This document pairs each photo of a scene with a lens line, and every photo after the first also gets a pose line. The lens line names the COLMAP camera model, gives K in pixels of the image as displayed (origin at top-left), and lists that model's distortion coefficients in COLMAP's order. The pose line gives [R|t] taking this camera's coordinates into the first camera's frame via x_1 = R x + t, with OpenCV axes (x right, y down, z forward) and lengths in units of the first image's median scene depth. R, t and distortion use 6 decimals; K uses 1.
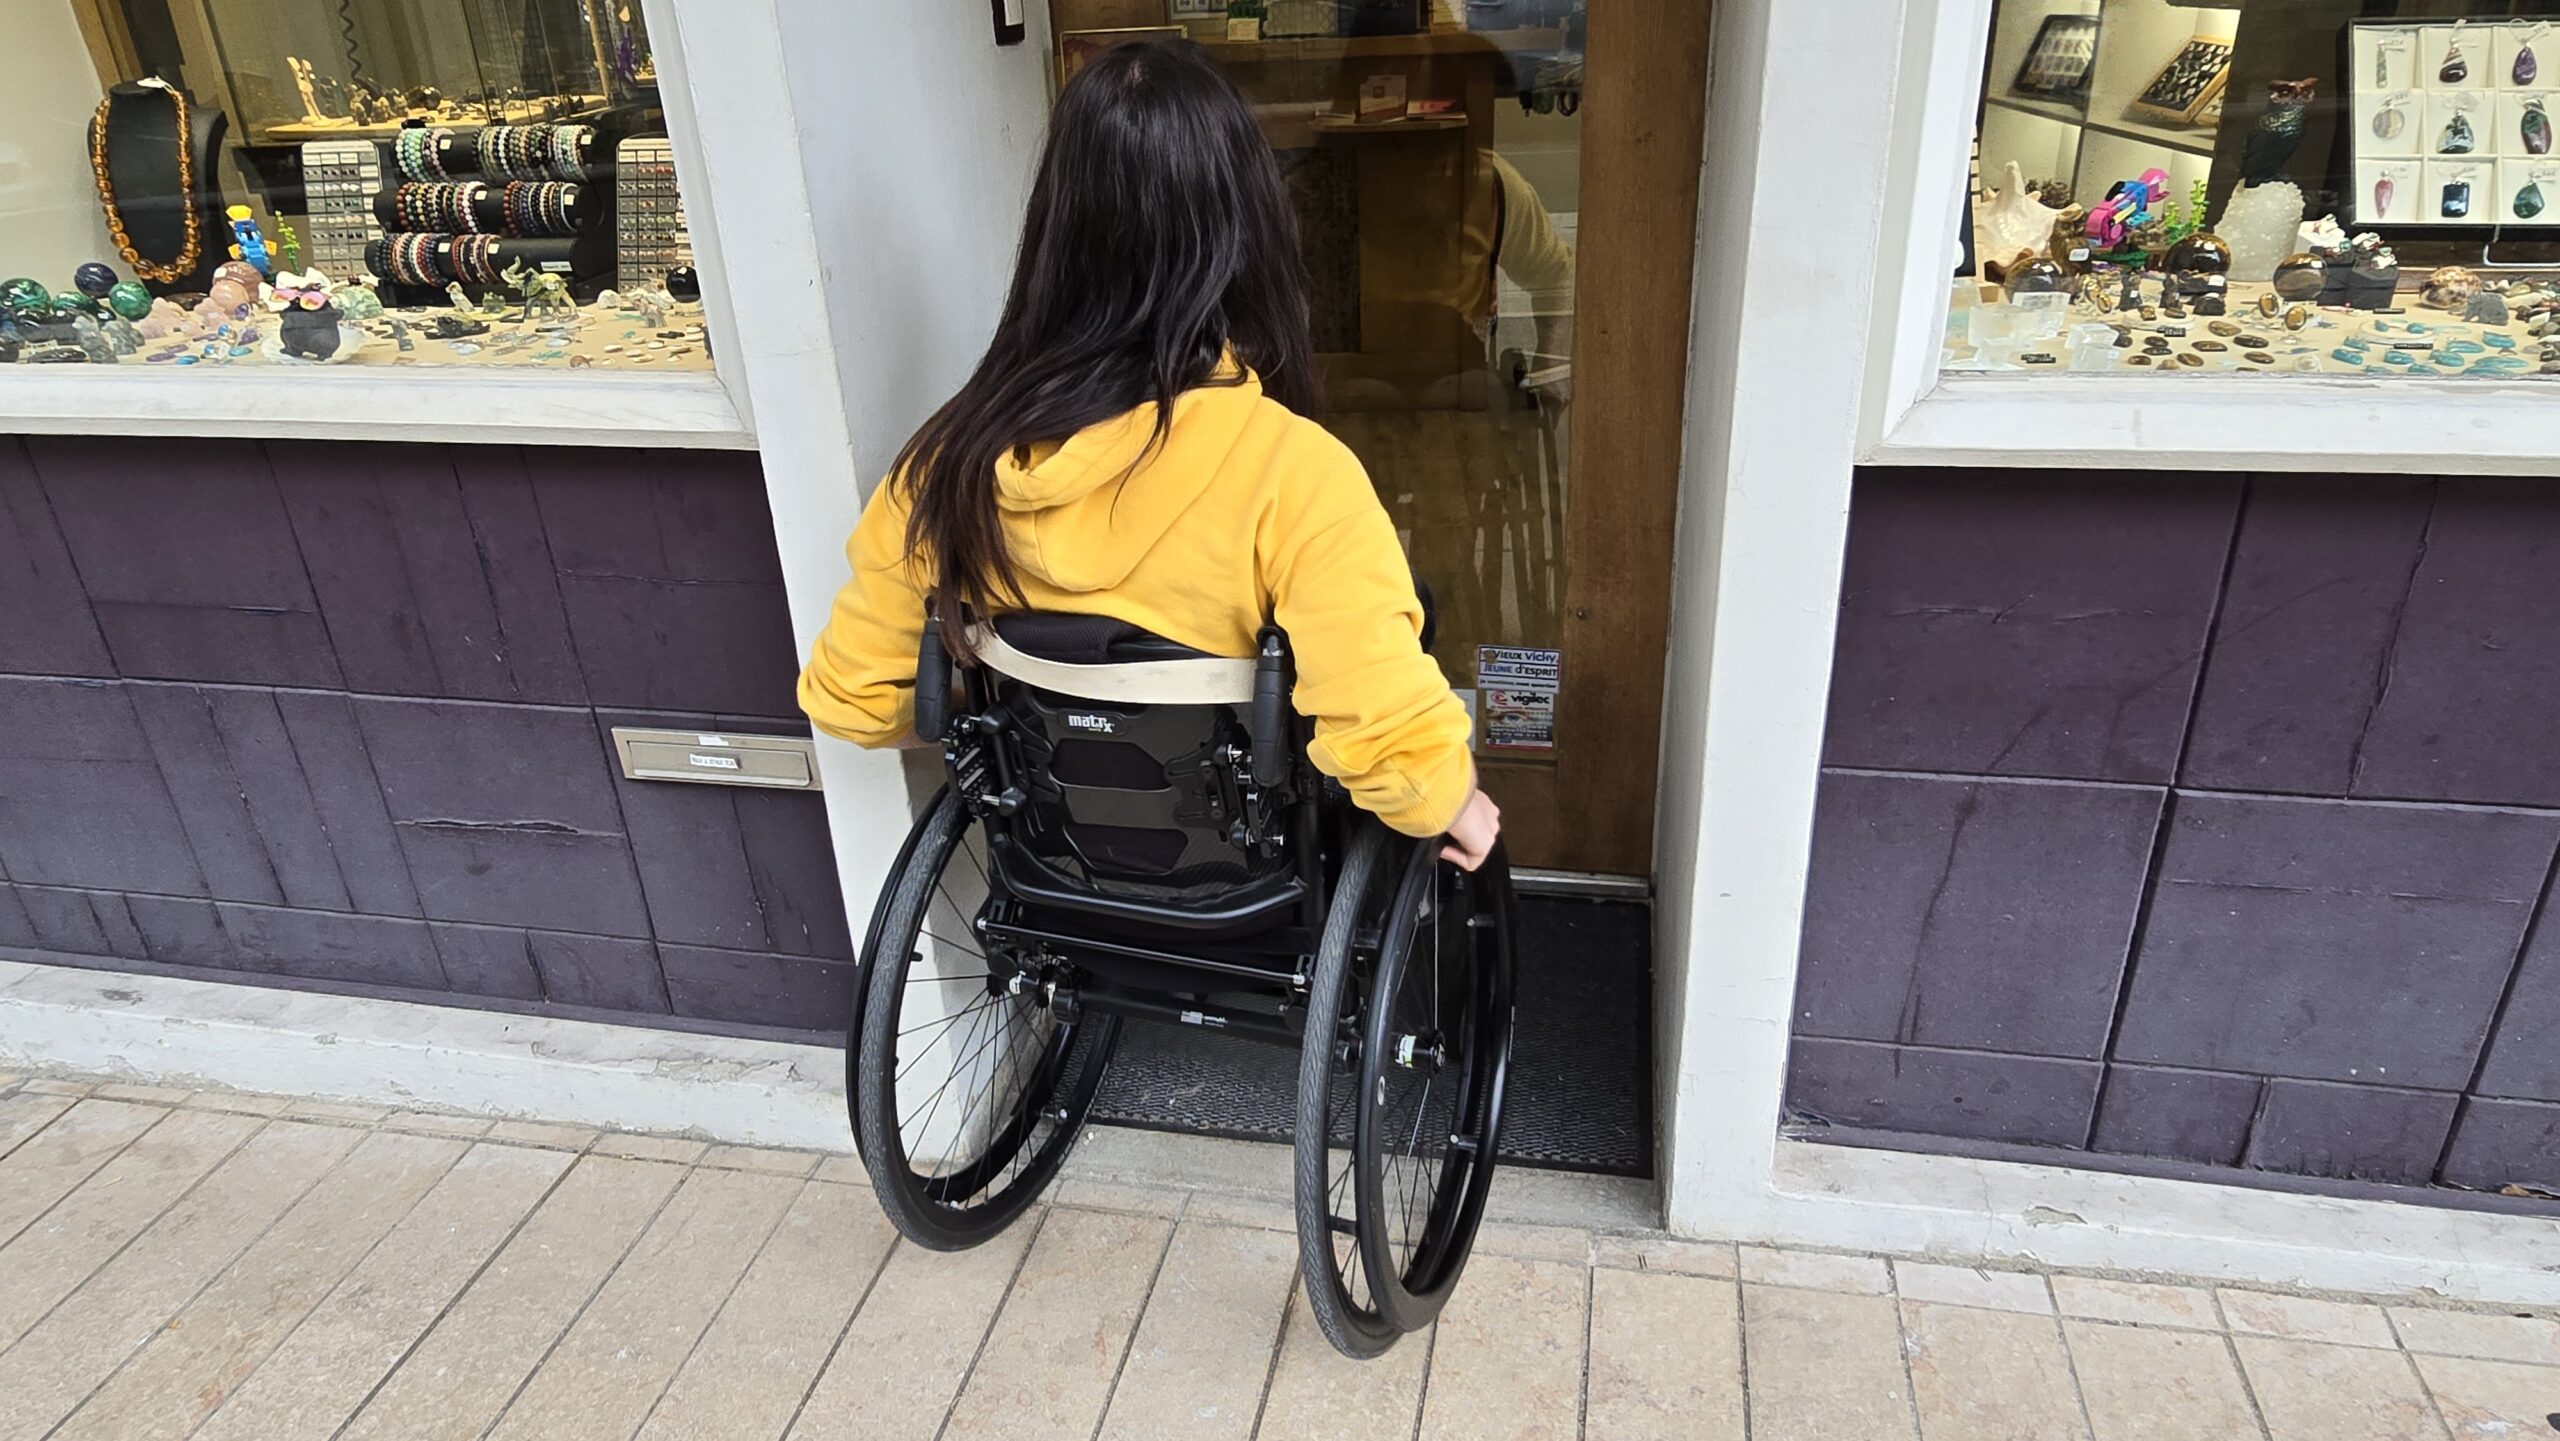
lens RADIAL K [[1599.5, 0, 1296.6], [0, 1599.5, 721.6], [0, 0, 1]] dist [-0.004840, -0.000089]
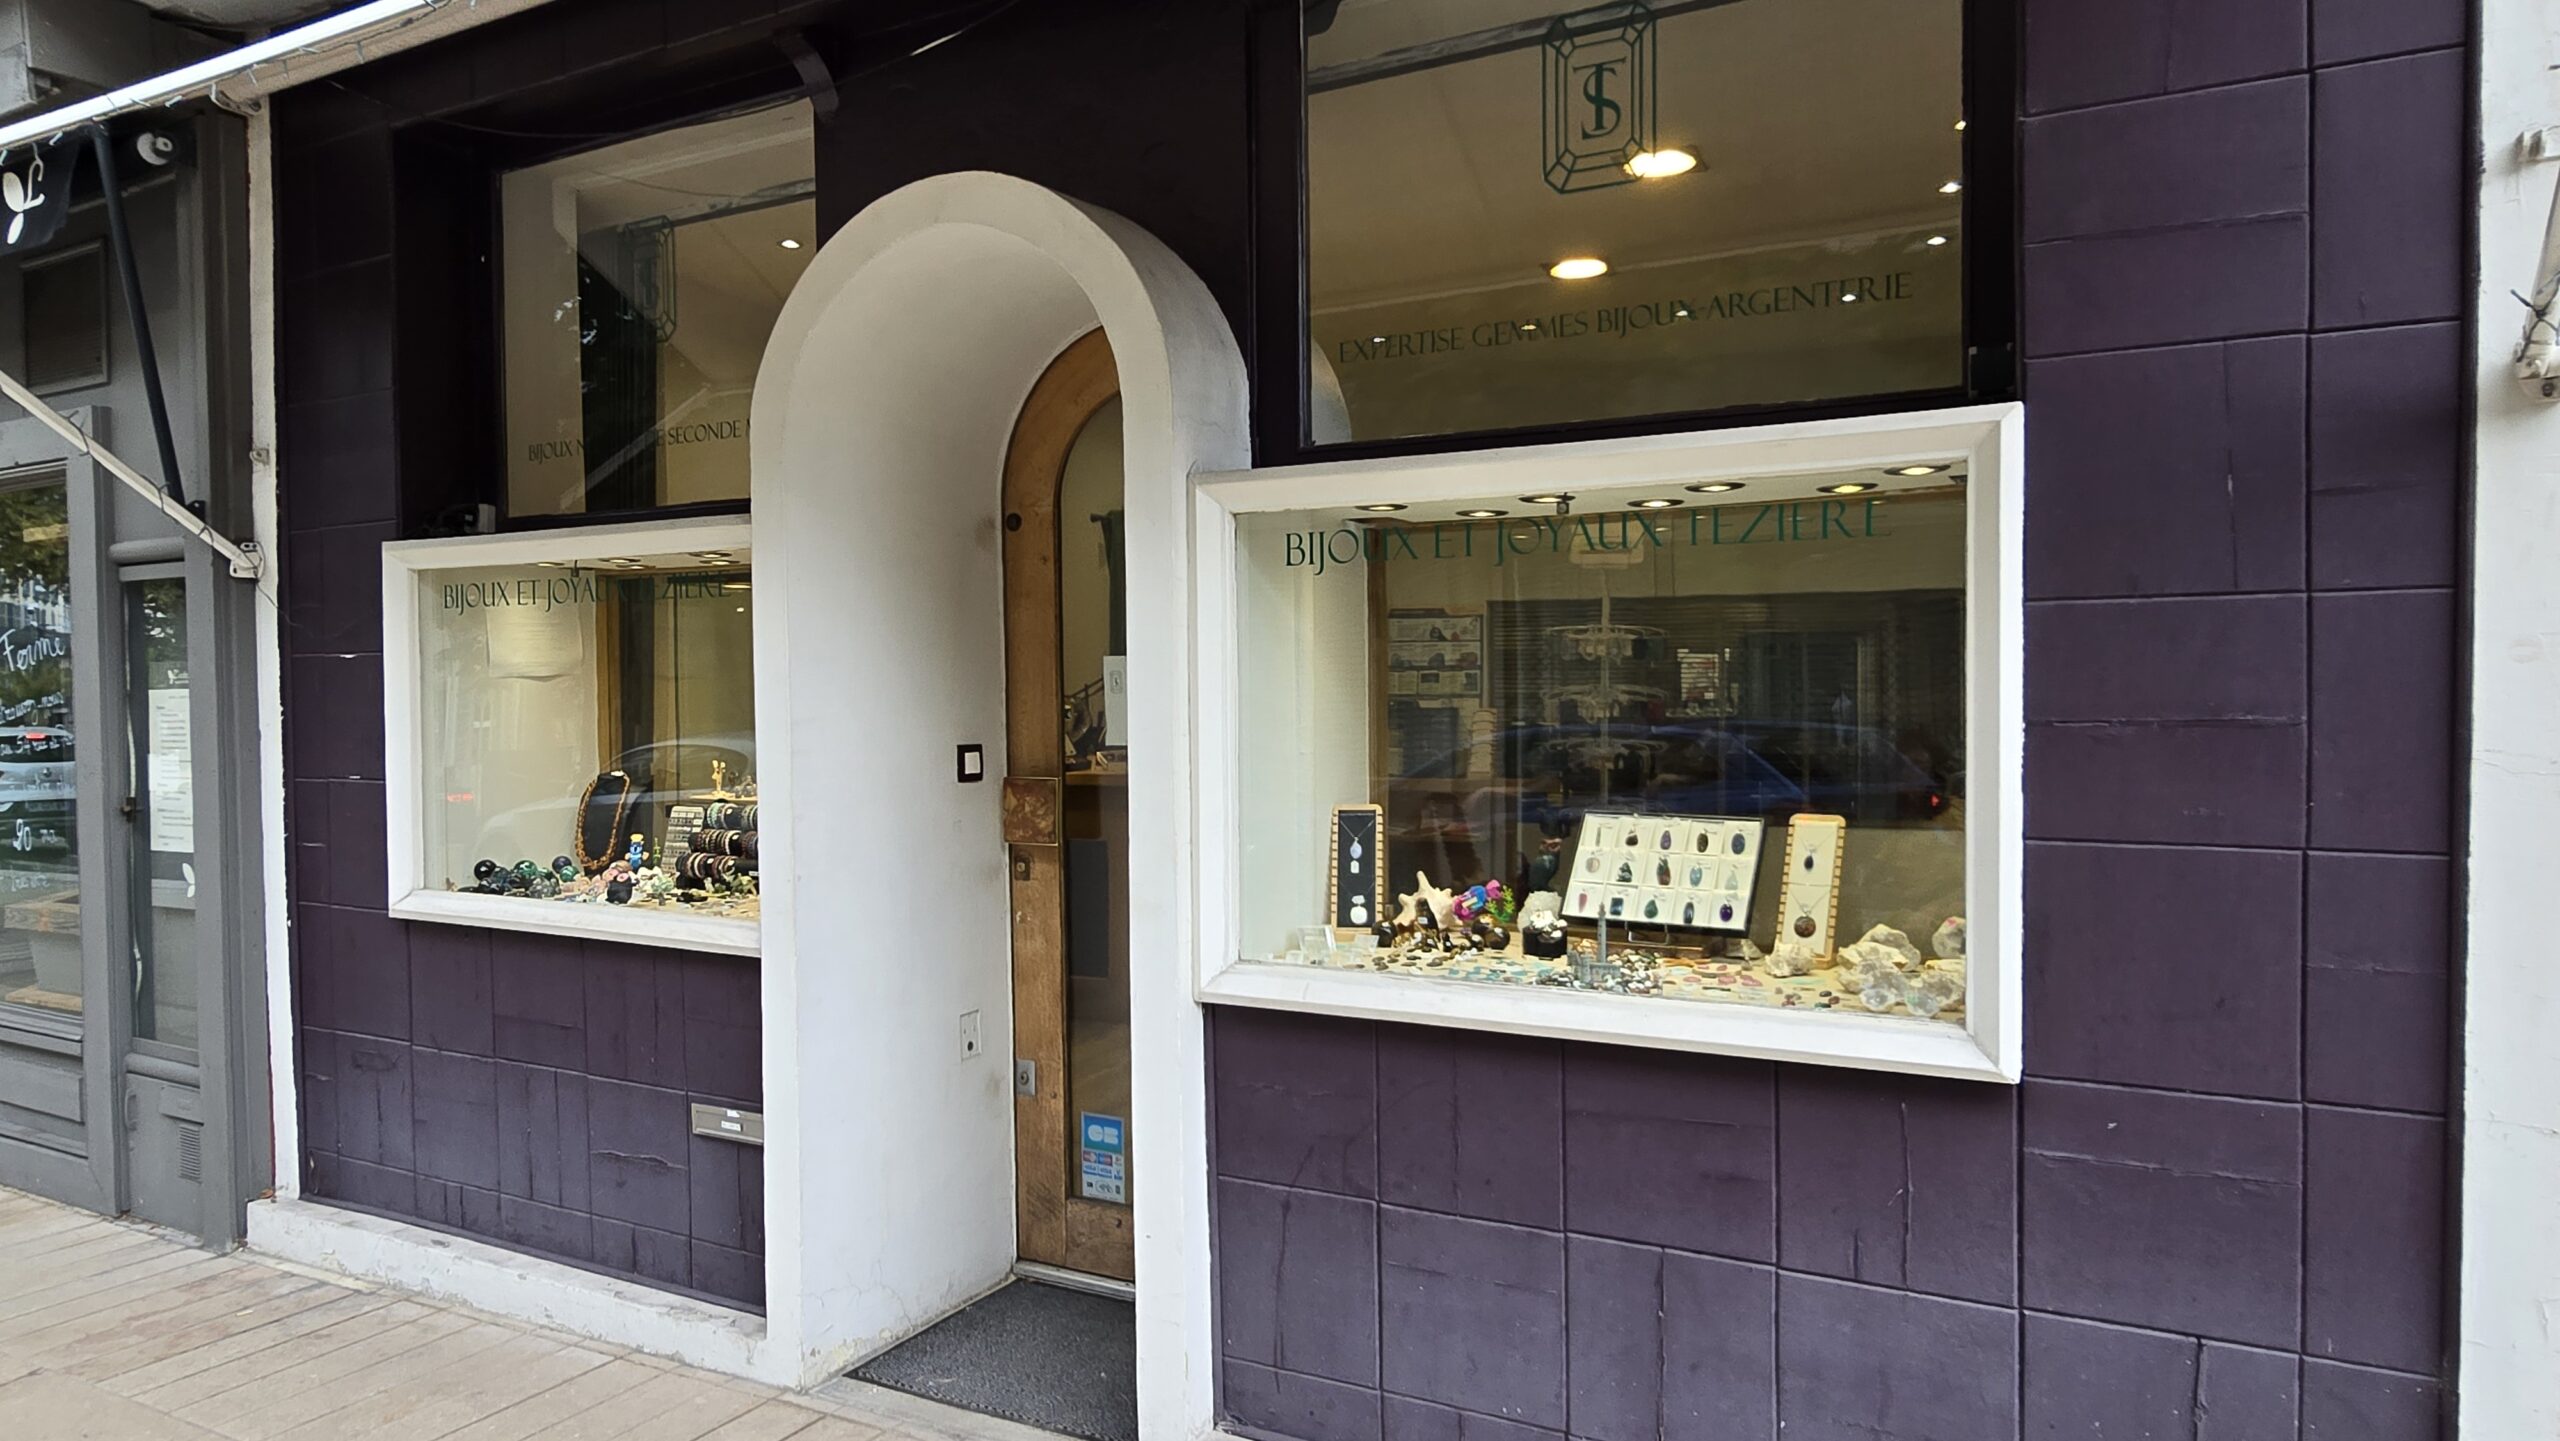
lens RADIAL K [[1599.5, 0, 1296.6], [0, 1599.5, 721.6], [0, 0, 1]] dist [-0.004840, -0.000089]
pose [[0.957638, 0.043849, -0.284617, 0.727654], [-0.156647, 0.908644, -0.387075, 0.199971], [0.241642, 0.415262, 0.877021, -0.634215]]
